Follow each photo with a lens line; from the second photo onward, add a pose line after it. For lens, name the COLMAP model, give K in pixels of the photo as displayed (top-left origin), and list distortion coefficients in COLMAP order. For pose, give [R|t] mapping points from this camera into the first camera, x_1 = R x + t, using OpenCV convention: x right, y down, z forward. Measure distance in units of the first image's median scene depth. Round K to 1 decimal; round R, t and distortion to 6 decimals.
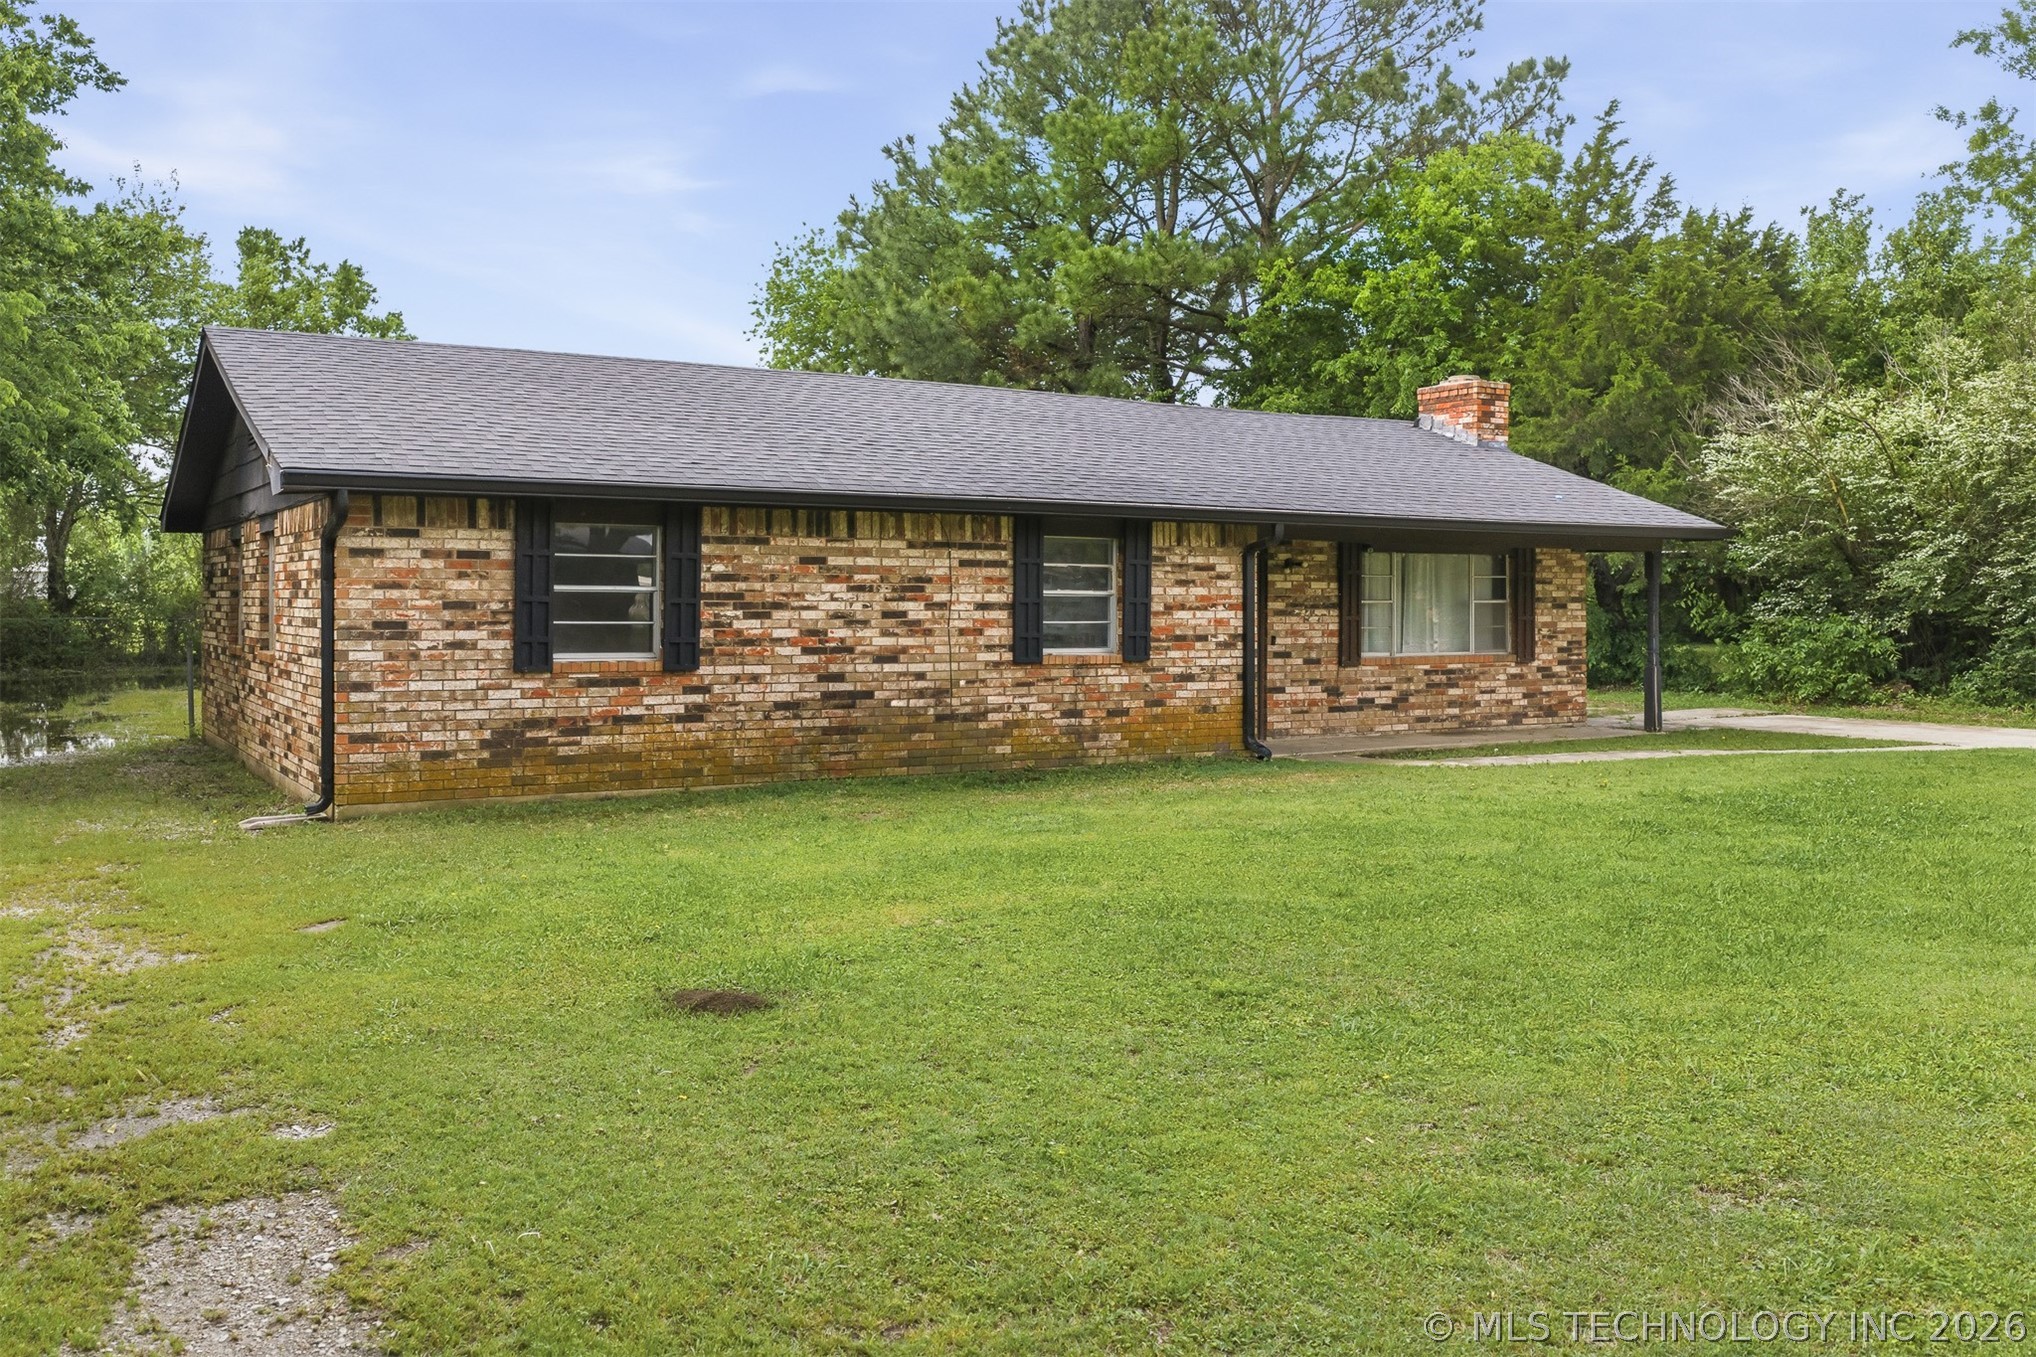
lens RADIAL K [[1725.5, 0, 1025.4], [0, 1725.5, 612.2], [0, 0, 1]] dist [0.017668, -0.008026]
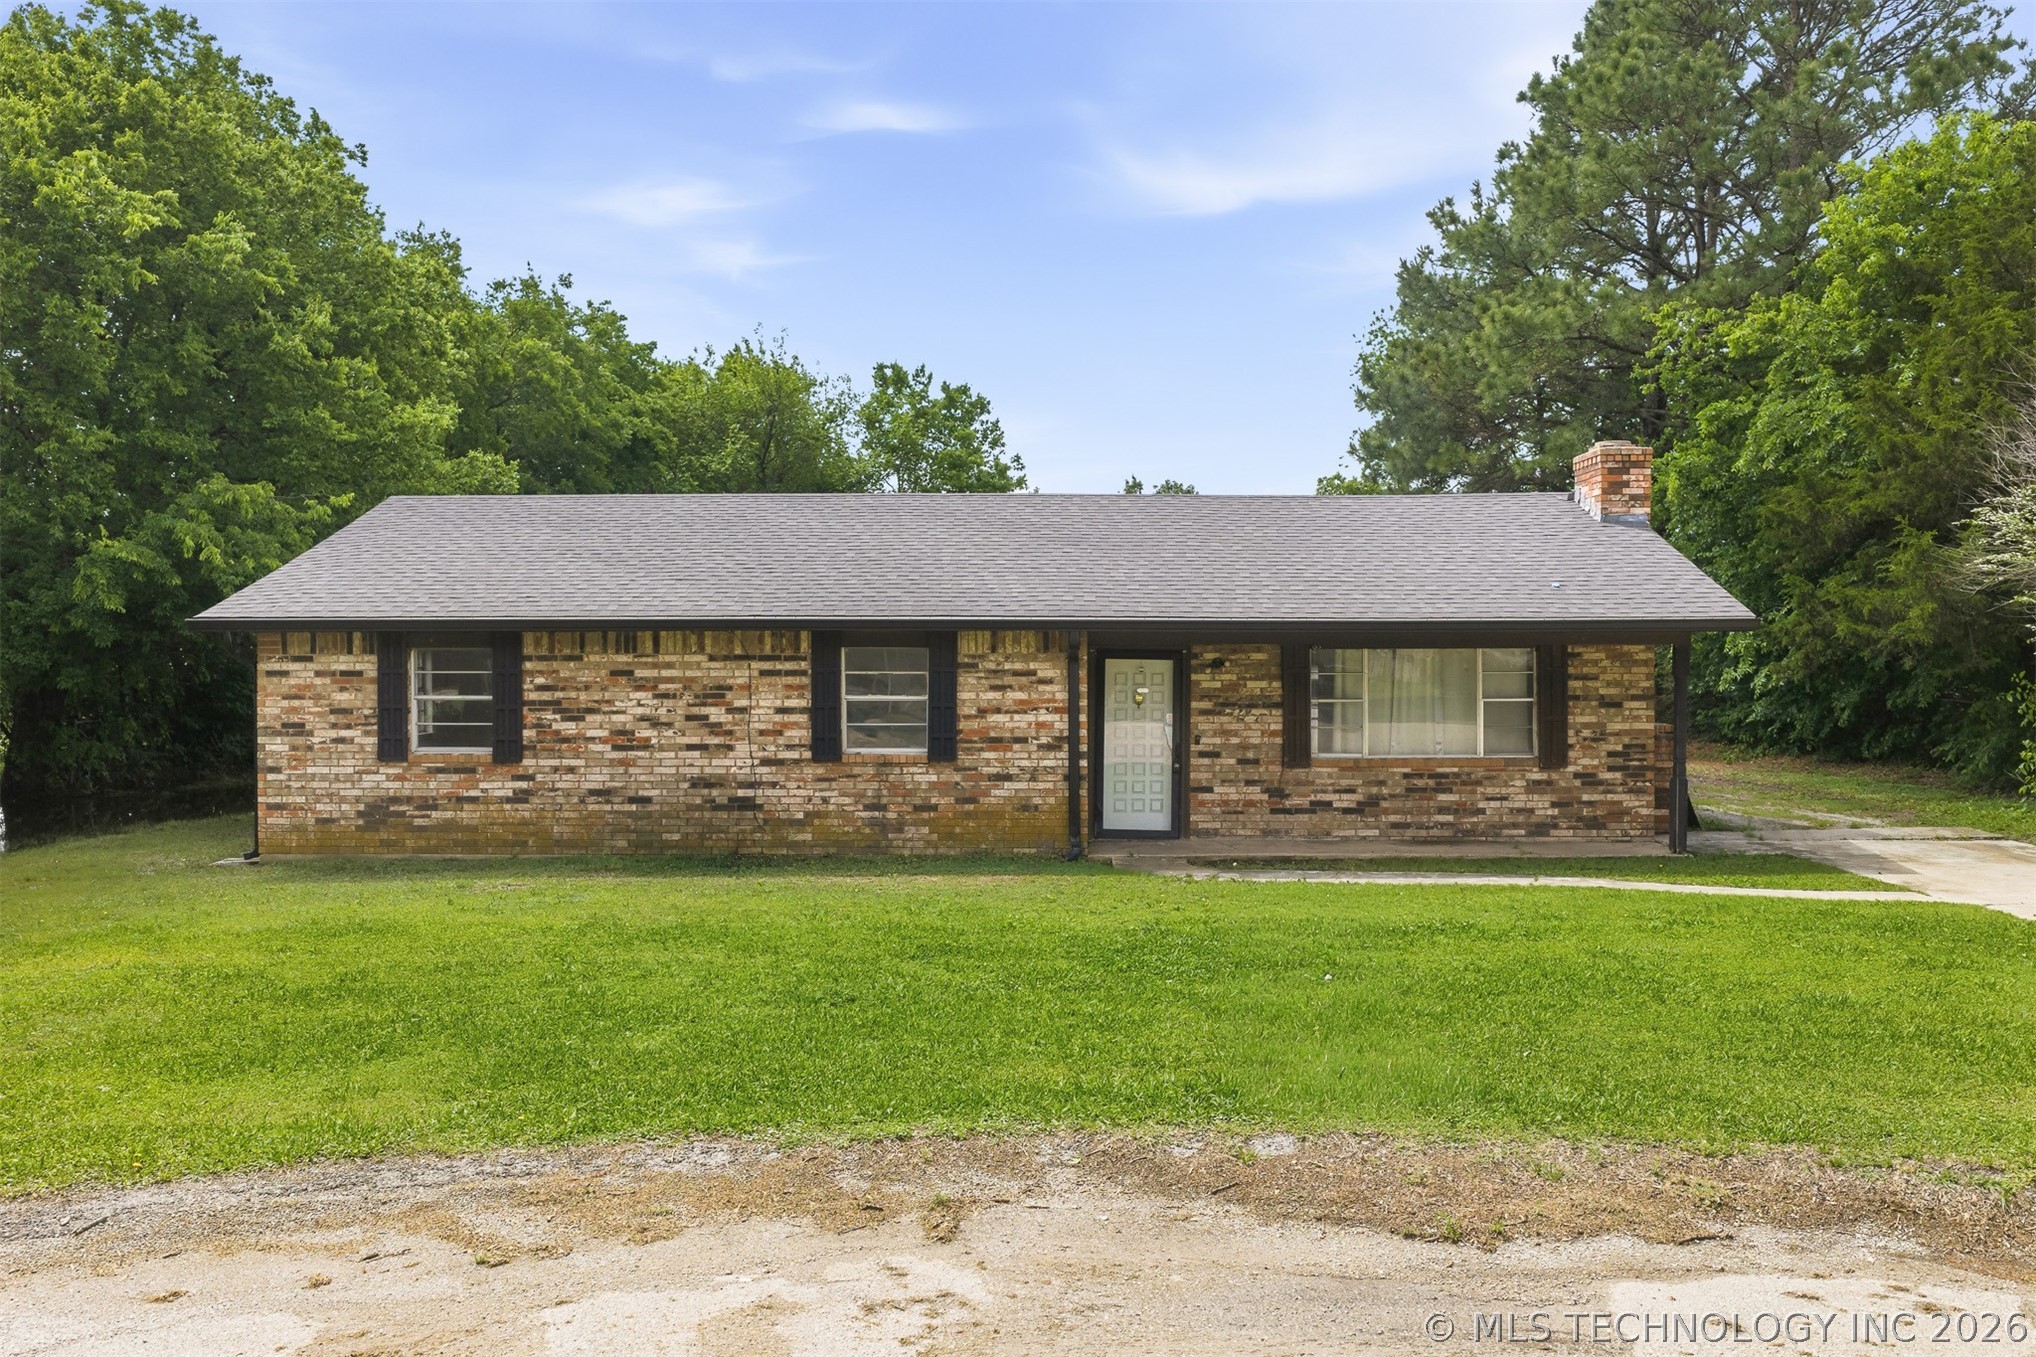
lens RADIAL K [[1724.2, 0, 1037.9], [0, 1724.2, 683.6], [0, 0, 1]] dist [0.038780, -0.100313]
pose [[0.840952, 0.004911, -0.541088, 0.723205], [0.002009, 0.999924, 0.012197, -0.034251], [0.541106, -0.011344, 0.840878, 0.130065]]
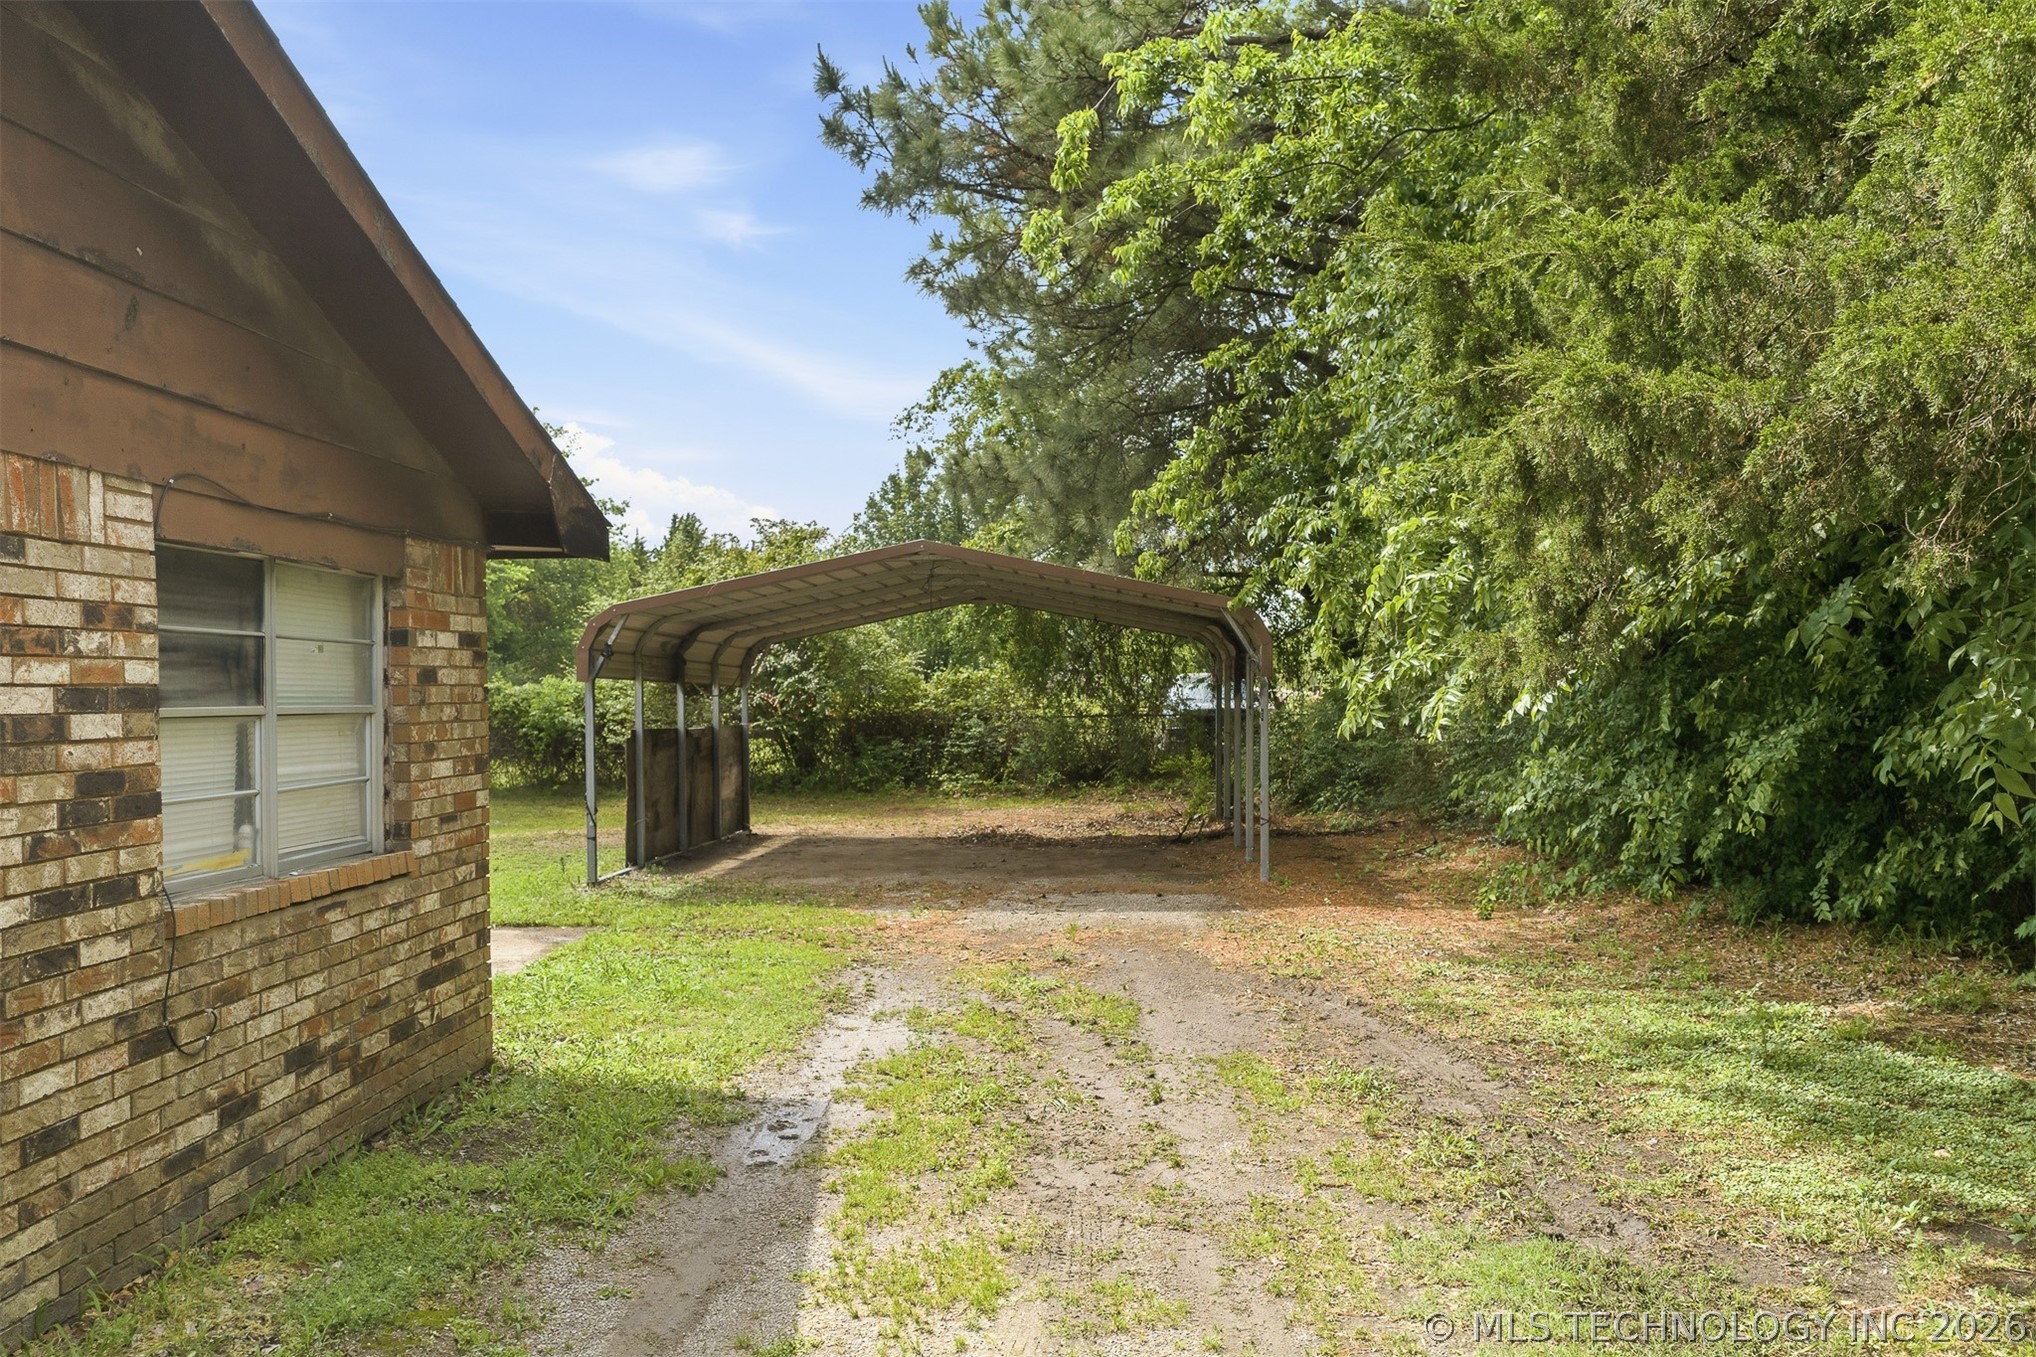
lens RADIAL K [[1760.0, 0, 1022.9], [0, 1760.0, 688.3], [0, 0, 1]] dist [0.032175, -0.055752]
pose [[0.832418, -0.010387, -0.554051, 0.585069], [0.007123, 0.999942, -0.008043, -0.014289], [0.554103, 0.002748, 0.832444, 1.444861]]
